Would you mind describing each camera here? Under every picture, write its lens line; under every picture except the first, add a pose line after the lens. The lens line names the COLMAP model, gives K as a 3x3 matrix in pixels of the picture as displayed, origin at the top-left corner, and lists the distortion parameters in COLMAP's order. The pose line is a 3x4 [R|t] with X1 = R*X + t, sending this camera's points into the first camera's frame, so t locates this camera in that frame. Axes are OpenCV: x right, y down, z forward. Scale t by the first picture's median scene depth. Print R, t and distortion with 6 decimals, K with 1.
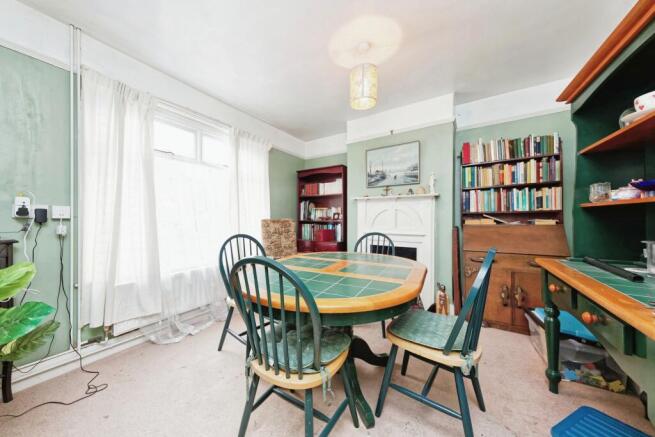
lens RADIAL K [[227.0, 0, 330.8], [0, 227.0, 217.8], [0, 0, 1]] dist [0.008564, -0.000943]
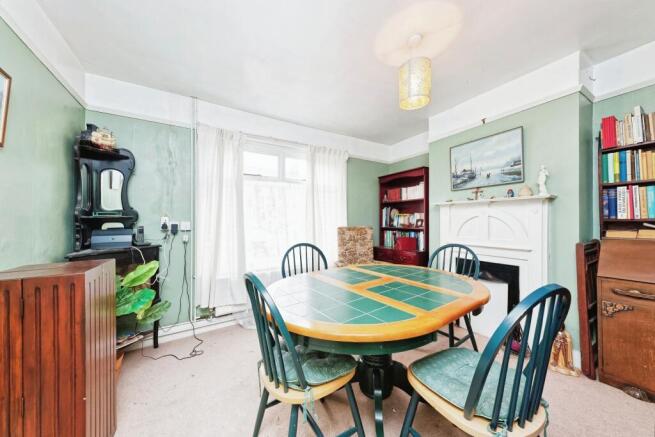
lens RADIAL K [[227.0, 0, 330.0], [0, 227.0, 220.0], [0, 0, 1]] dist [0.008564, -0.000943]
pose [[0.907782, -0.008133, -0.419363, 0.139835], [0.005145, 0.999953, -0.008255, -0.022704], [0.419410, 0.005336, 0.907781, 0.033517]]
